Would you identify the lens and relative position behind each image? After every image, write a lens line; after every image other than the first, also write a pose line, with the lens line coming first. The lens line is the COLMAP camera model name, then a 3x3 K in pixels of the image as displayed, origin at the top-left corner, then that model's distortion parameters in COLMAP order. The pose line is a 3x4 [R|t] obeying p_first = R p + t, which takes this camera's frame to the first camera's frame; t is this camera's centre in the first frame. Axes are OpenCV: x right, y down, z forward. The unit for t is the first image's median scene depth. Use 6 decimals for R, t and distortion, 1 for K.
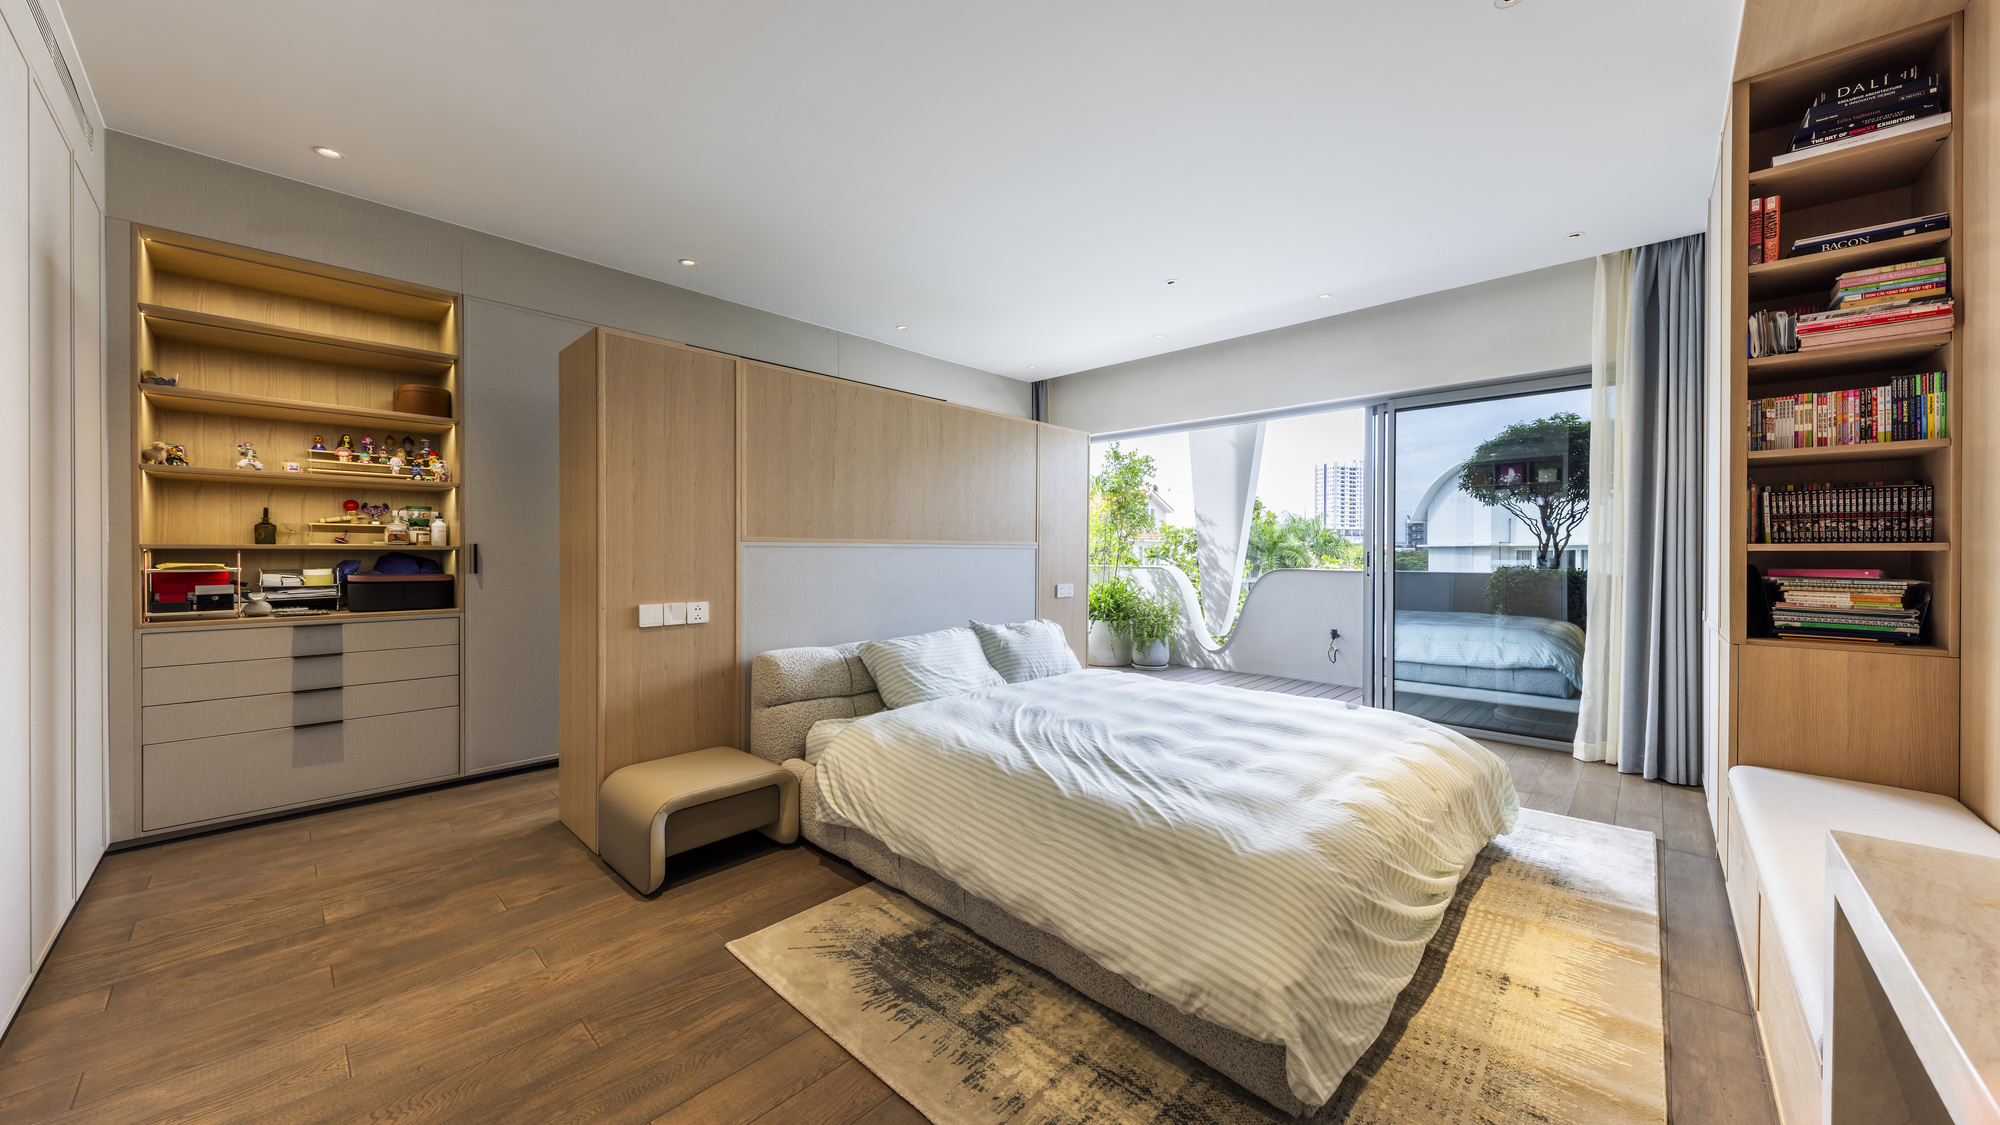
lens RADIAL K [[688.1, 0, 994.3], [0, 688.1, 557.0], [0, 0, 1]] dist [0.003011, 0.000184]
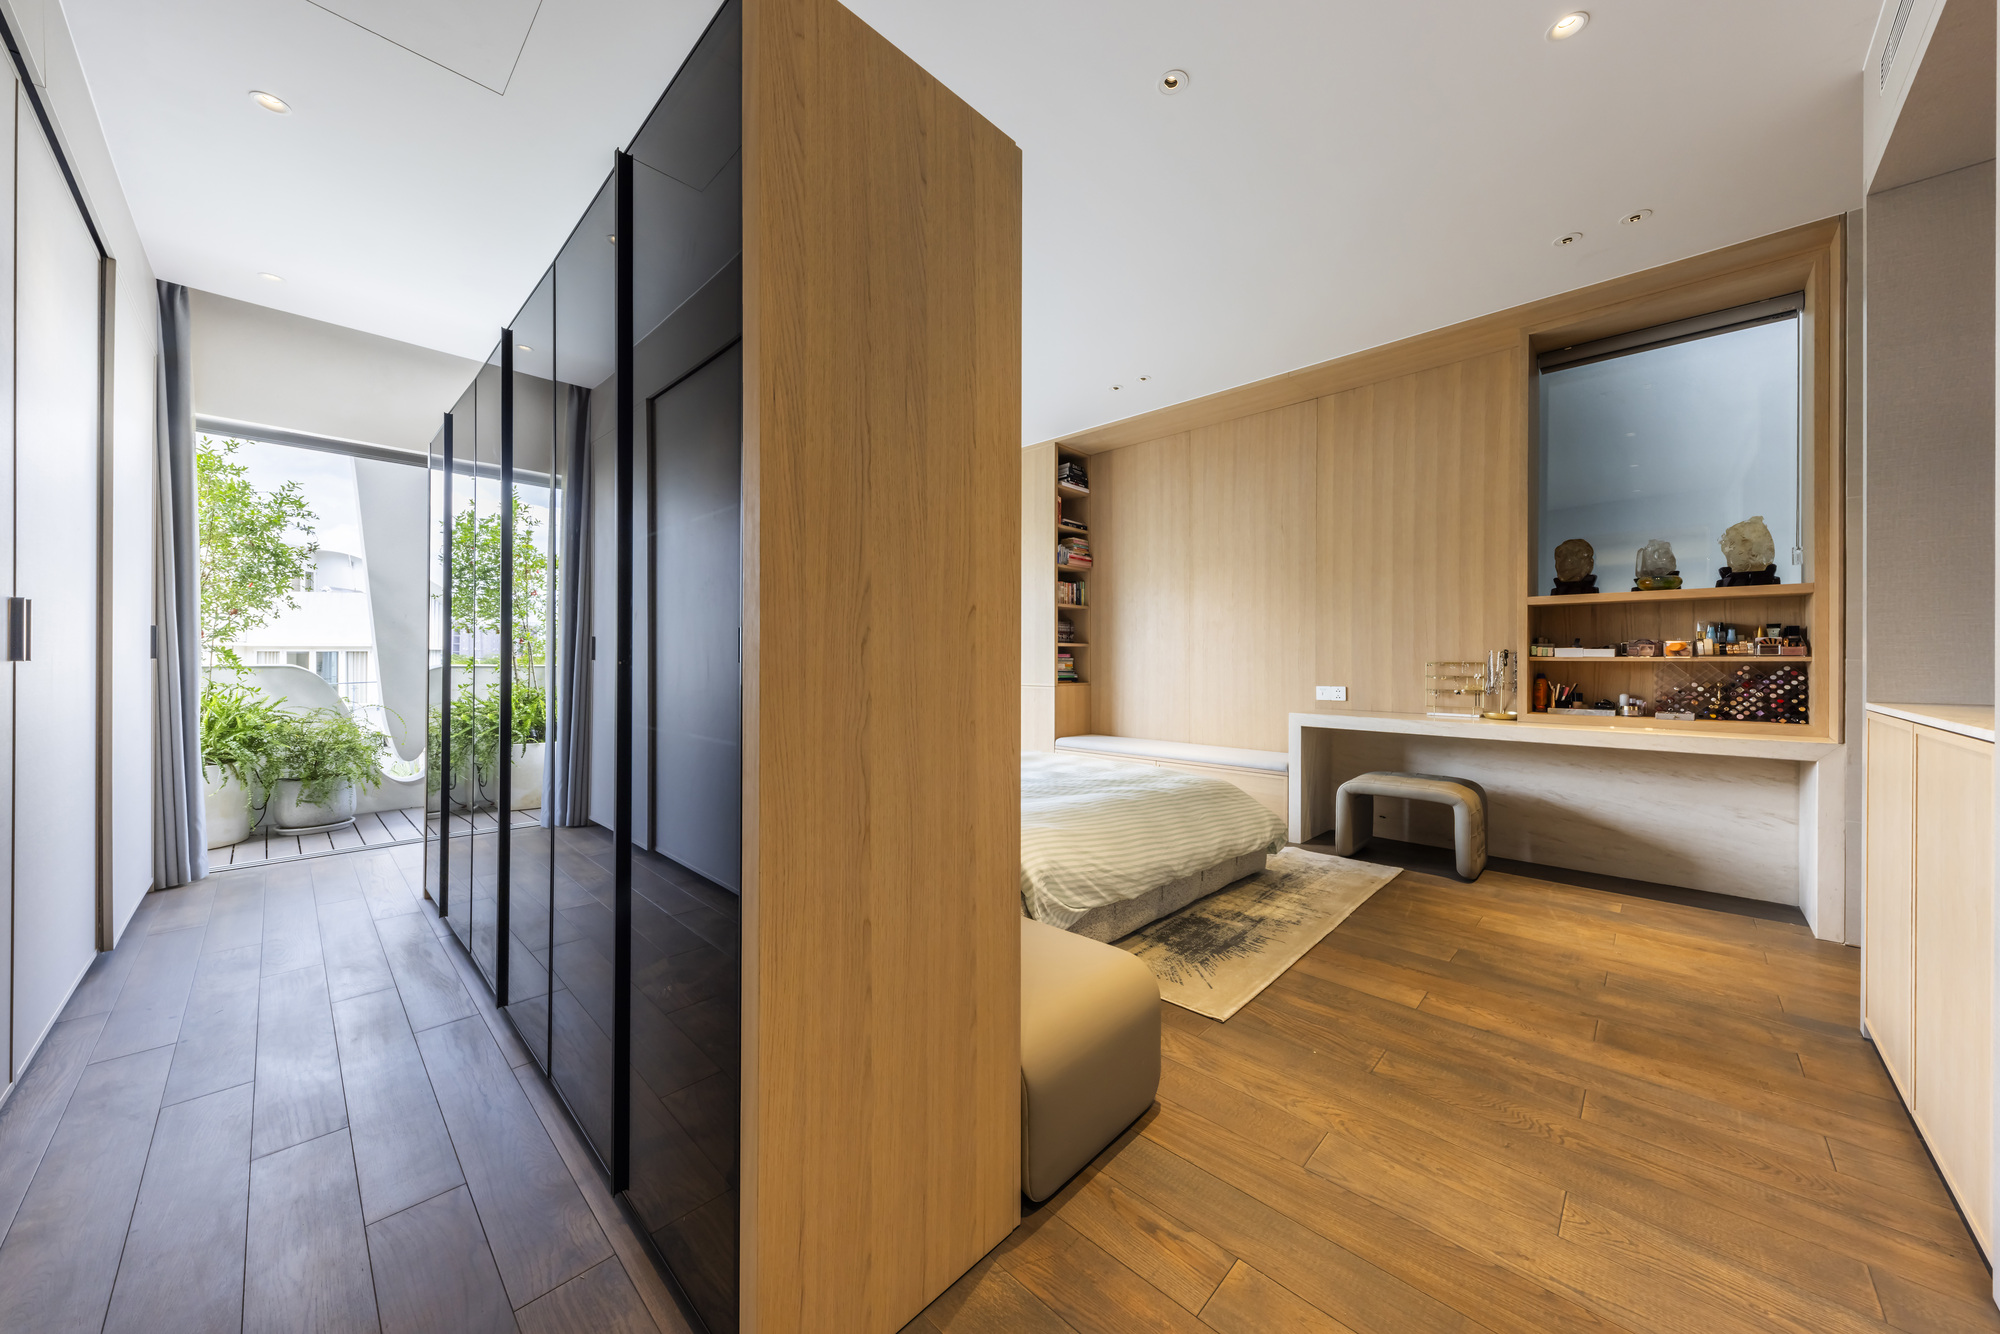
lens RADIAL K [[702.9, 0, 993.7], [0, 702.9, 660.4], [0, 0, 1]] dist [0.000764, -0.000206]
pose [[0.001311, -0.005348, 0.999985, -1.515551], [0.003098, 0.999981, 0.005344, 0.034208], [-0.999994, 0.003091, 0.001327, 1.428951]]
